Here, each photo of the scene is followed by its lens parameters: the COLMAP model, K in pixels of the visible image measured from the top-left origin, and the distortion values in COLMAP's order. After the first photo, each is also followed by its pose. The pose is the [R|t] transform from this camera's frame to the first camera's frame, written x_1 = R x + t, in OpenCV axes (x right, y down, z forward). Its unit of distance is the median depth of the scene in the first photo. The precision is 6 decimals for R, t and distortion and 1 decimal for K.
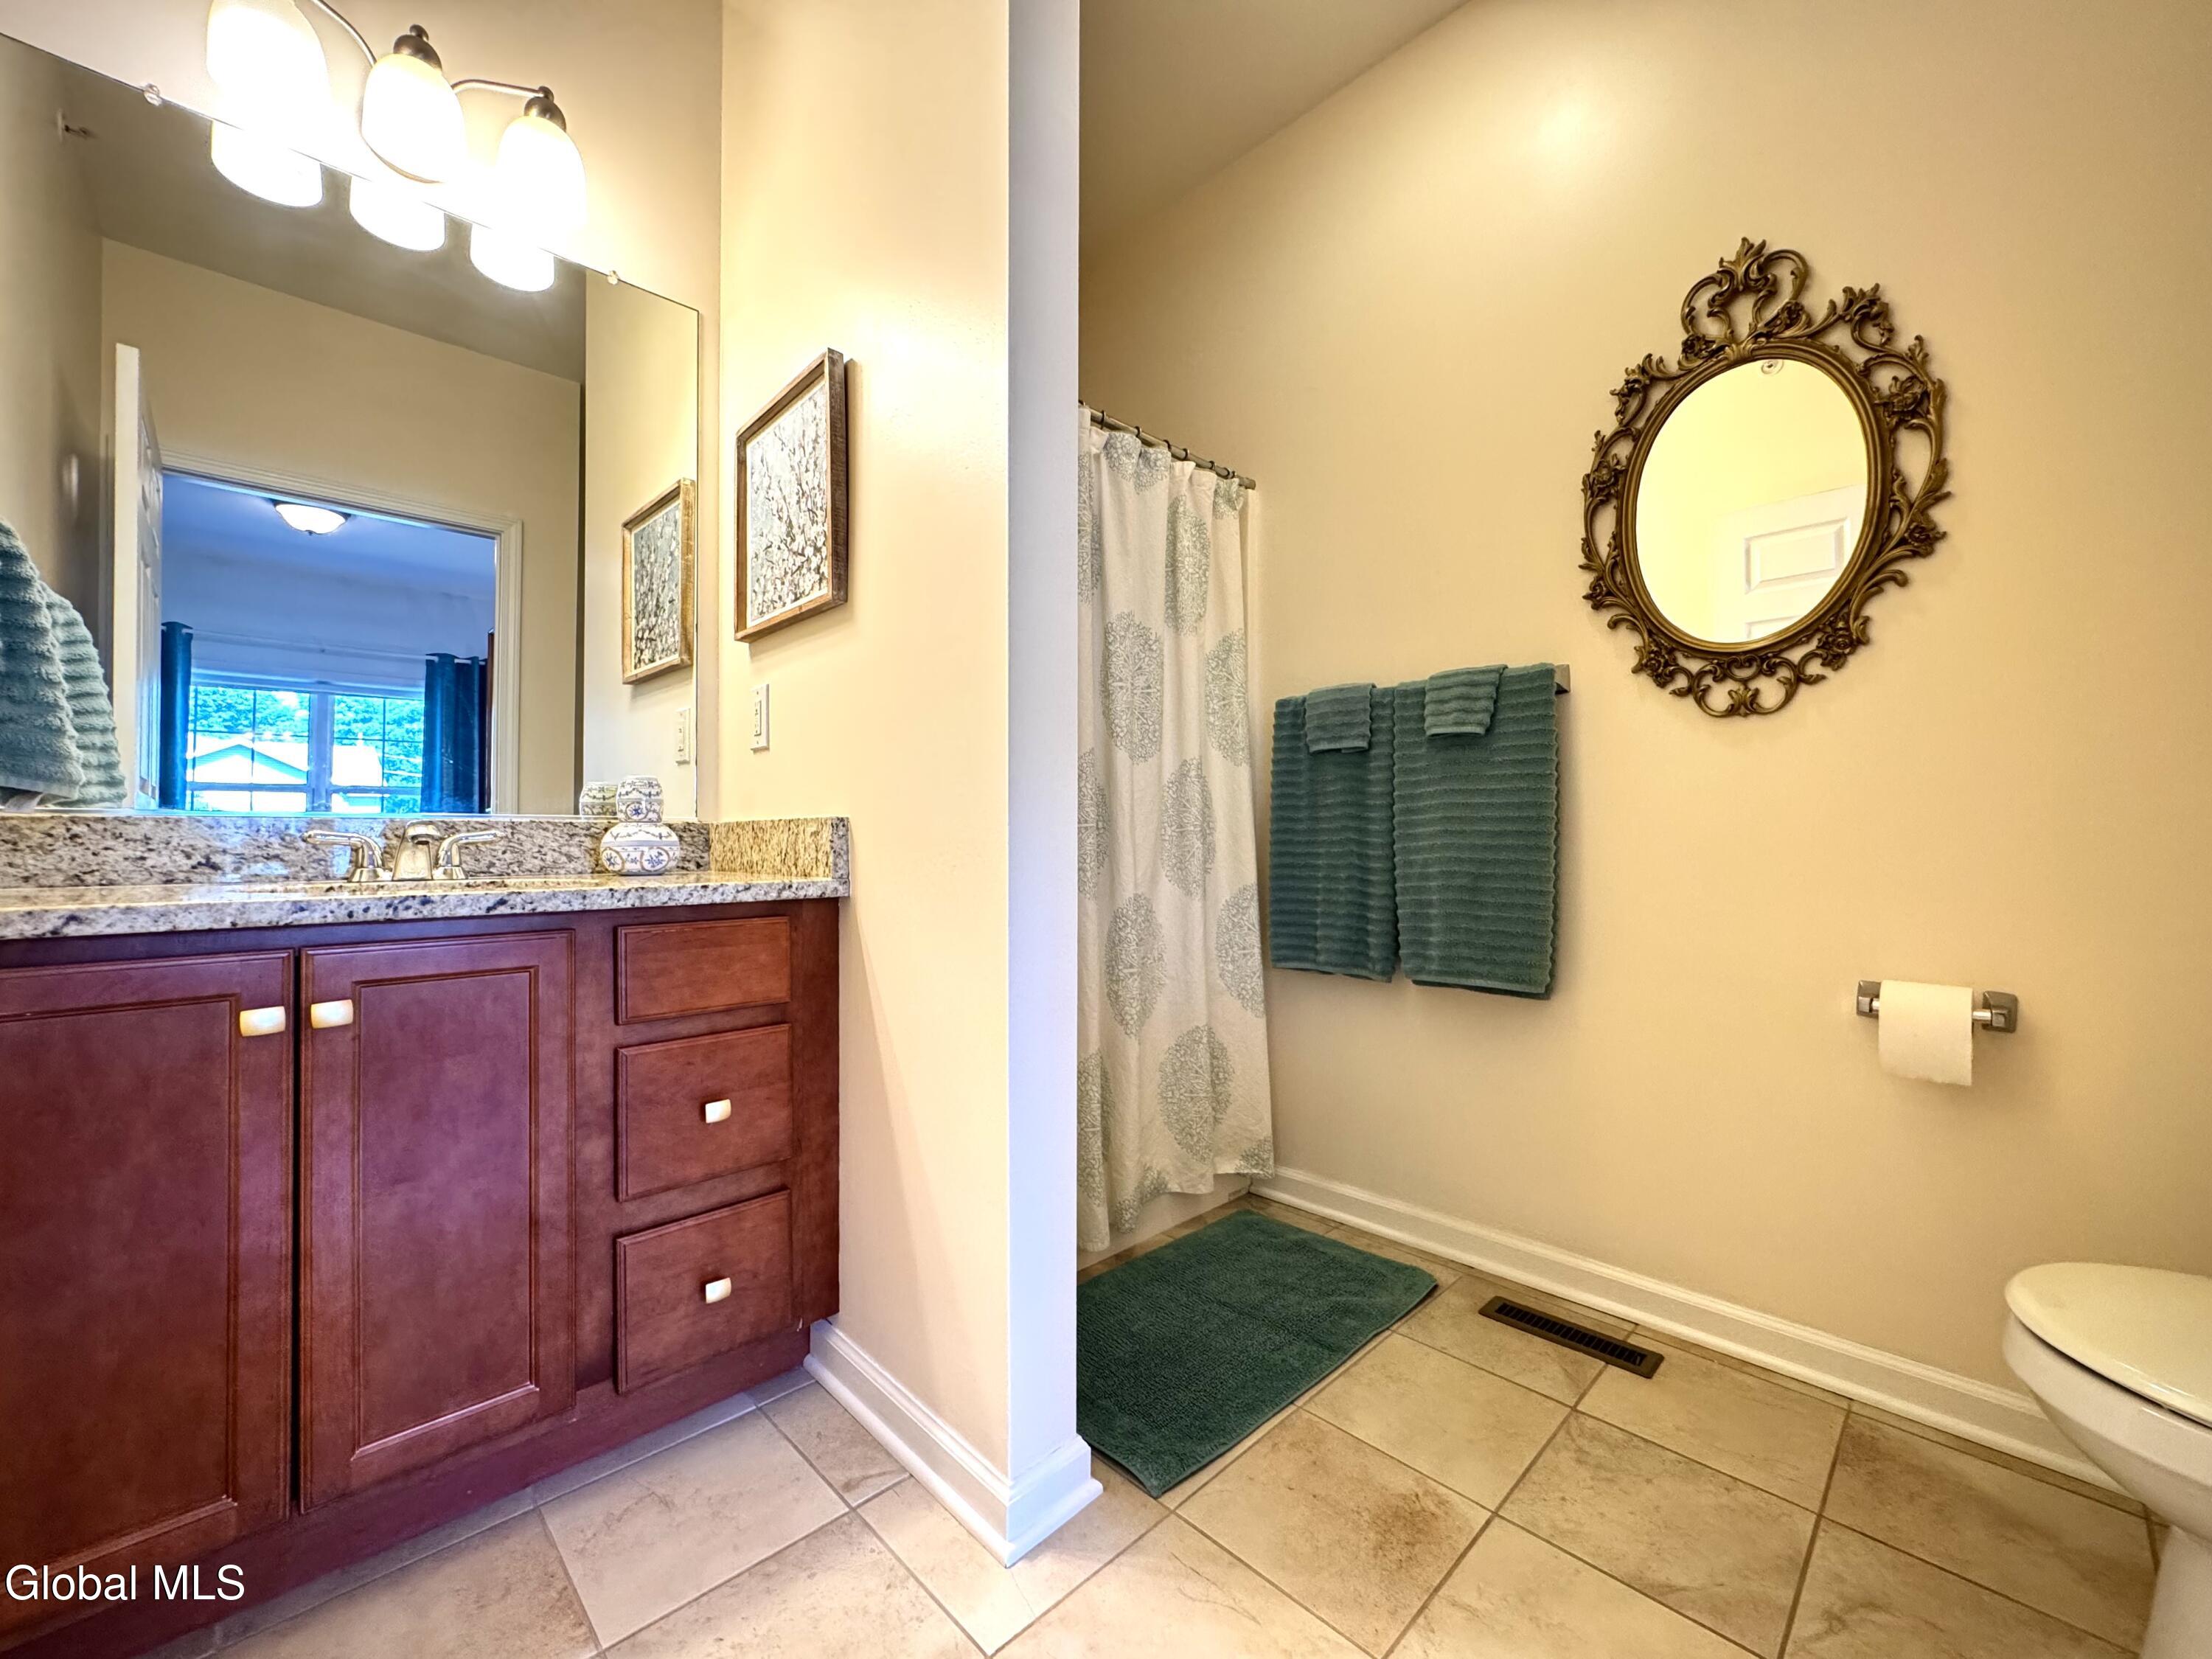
lens RADIAL K [[873.2, 0, 1106.0], [0, 873.2, 829.5], [0, 0, 1]] dist [-0.002963, -0.000357]
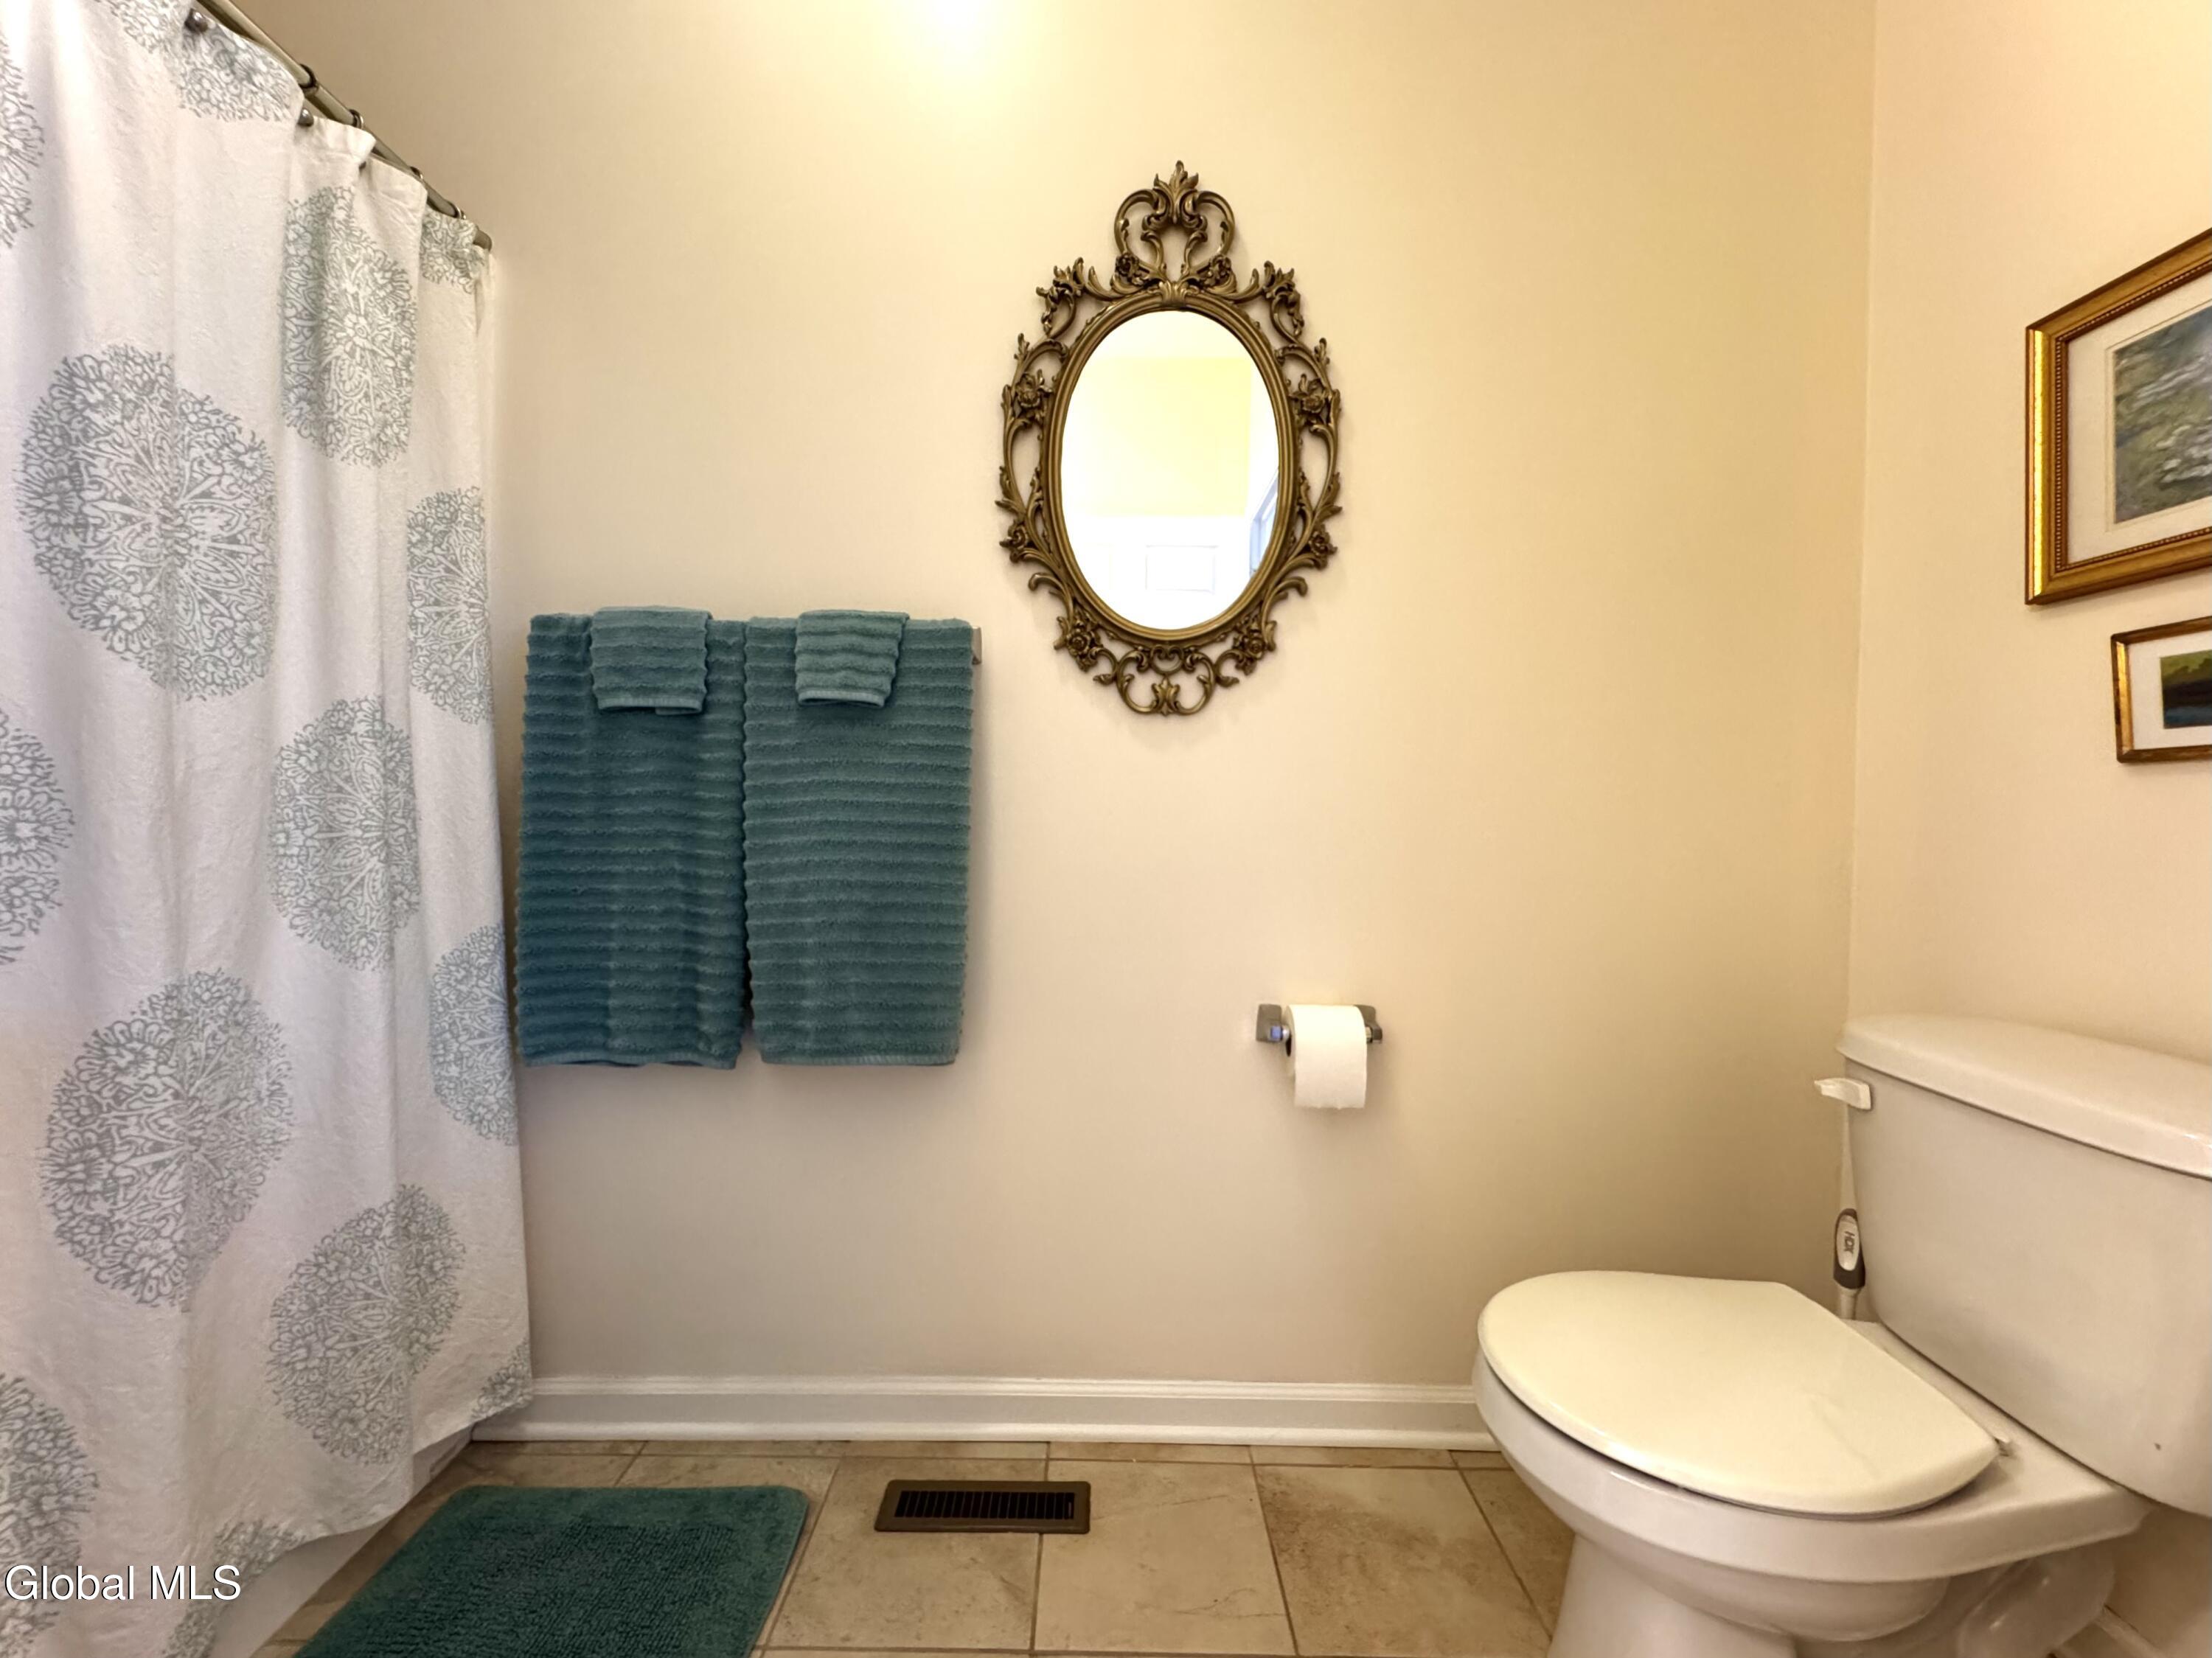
lens RADIAL K [[877.4, 0, 1103.5], [0, 877.4, 838.2], [0, 0, 1]] dist [-0.002127, -0.000051]
pose [[0.699770, 0.000402, 0.714368, 0.052466], [-0.019426, 0.999641, 0.018467, -0.019498], [-0.714104, -0.026800, 0.699527, 0.389119]]
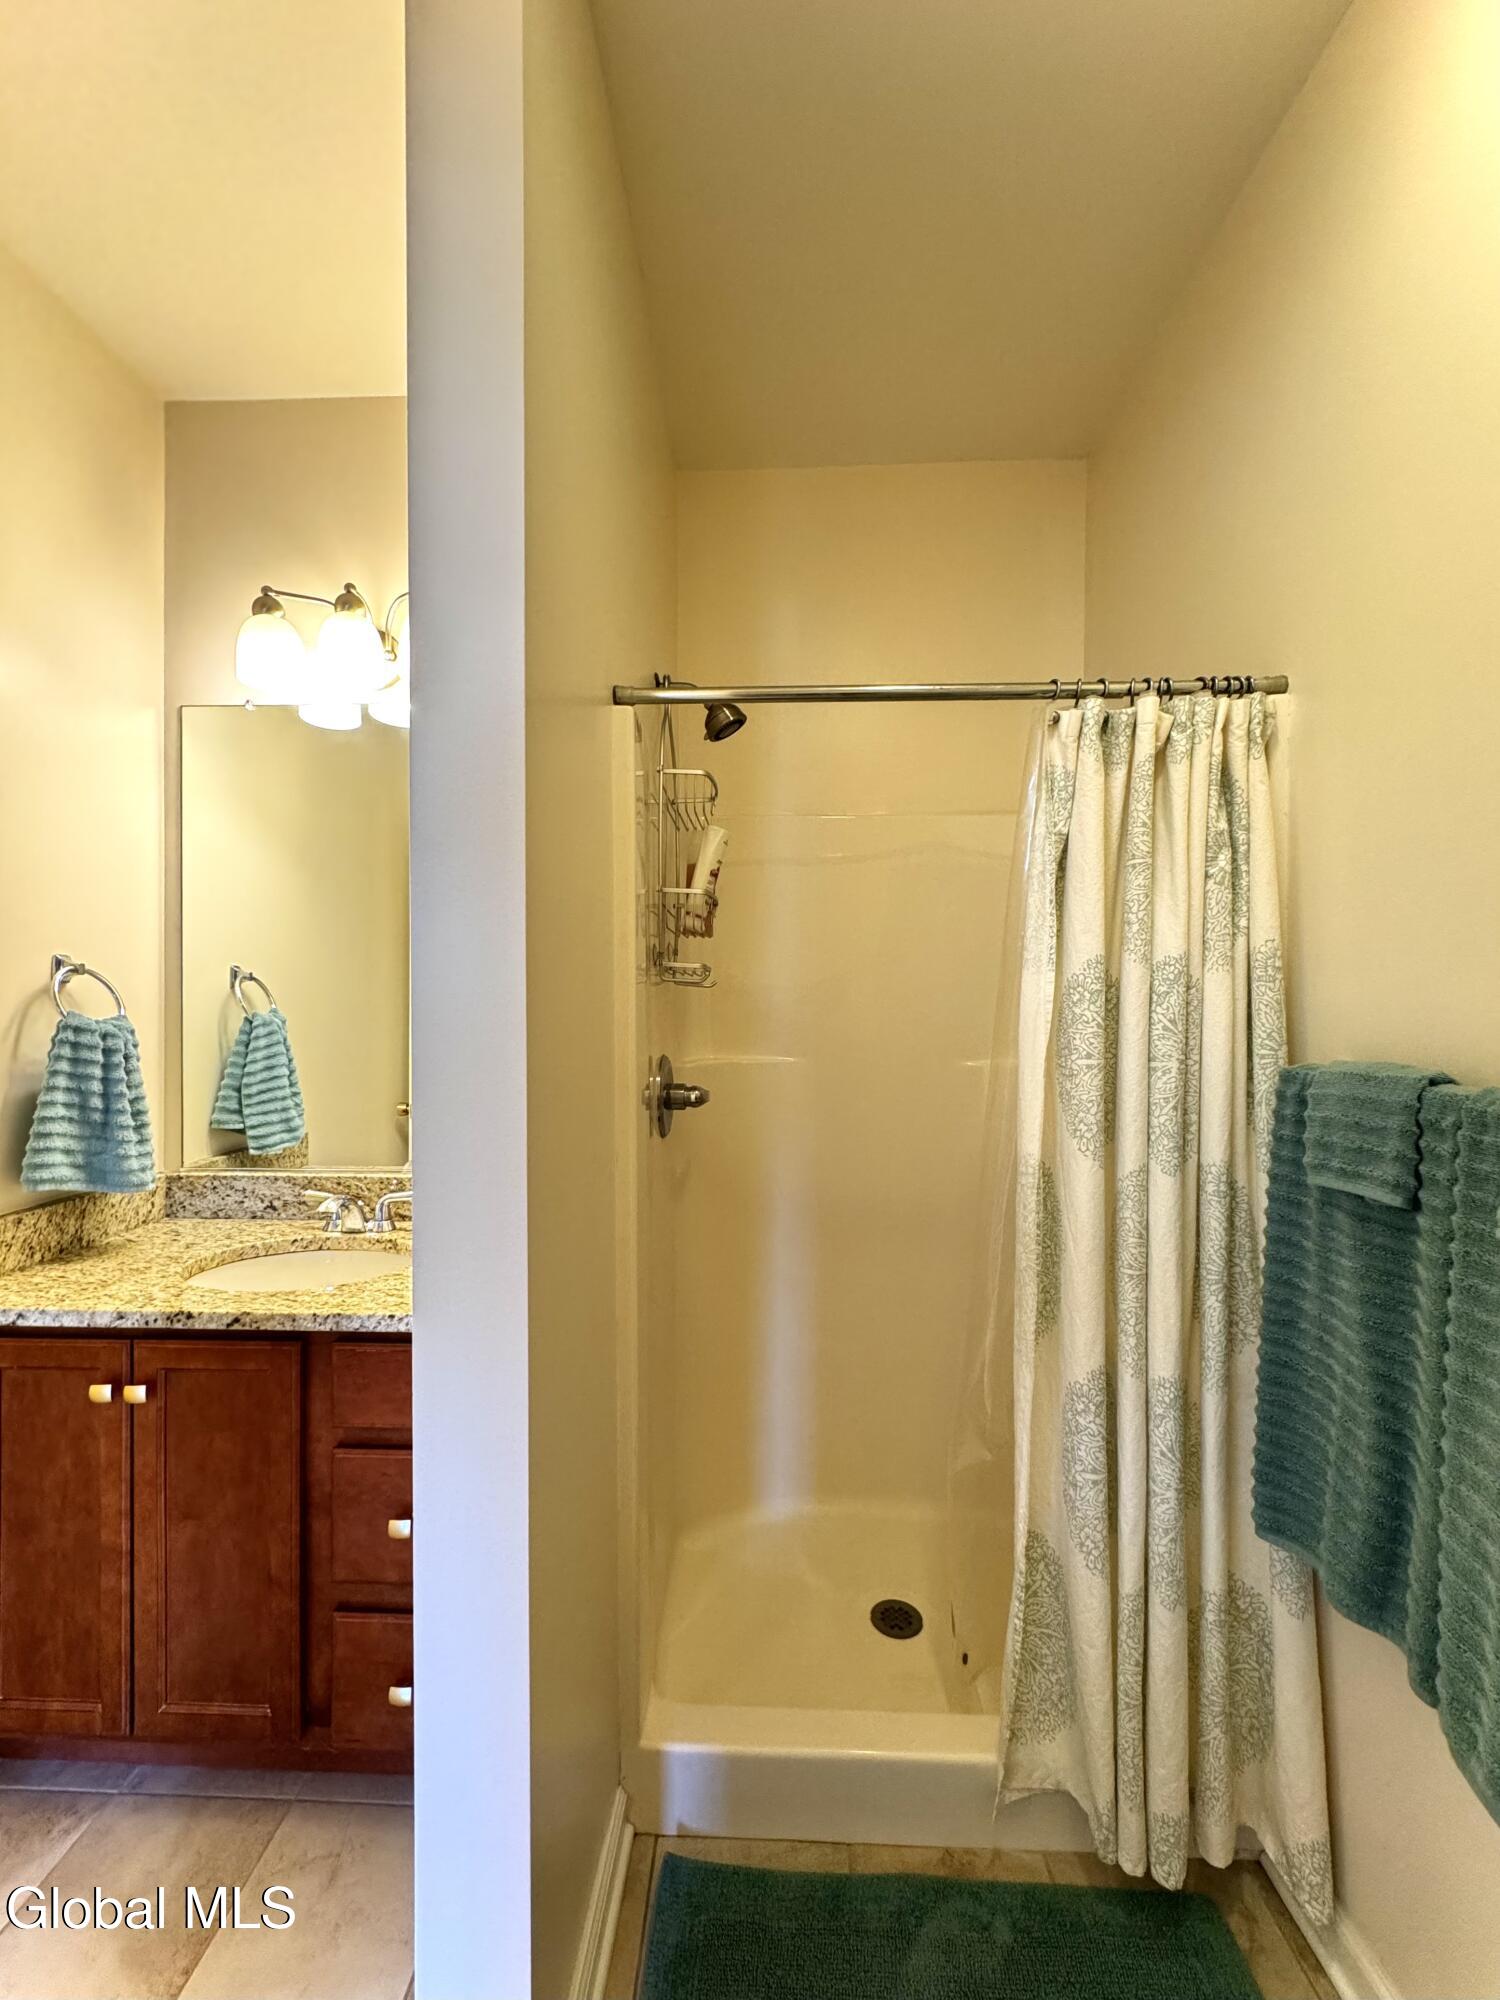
lens RADIAL K [[815.0, 0, 750.0], [0, 815.0, 1000.0], [0, 0, 1]] dist [-0.001149, 0.000016]
pose [[0.690918, 0.004317, -0.722920, 0.441951], [0.005228, 0.999926, 0.010968, -0.258677], [0.722914, -0.011357, 0.690844, 0.491284]]
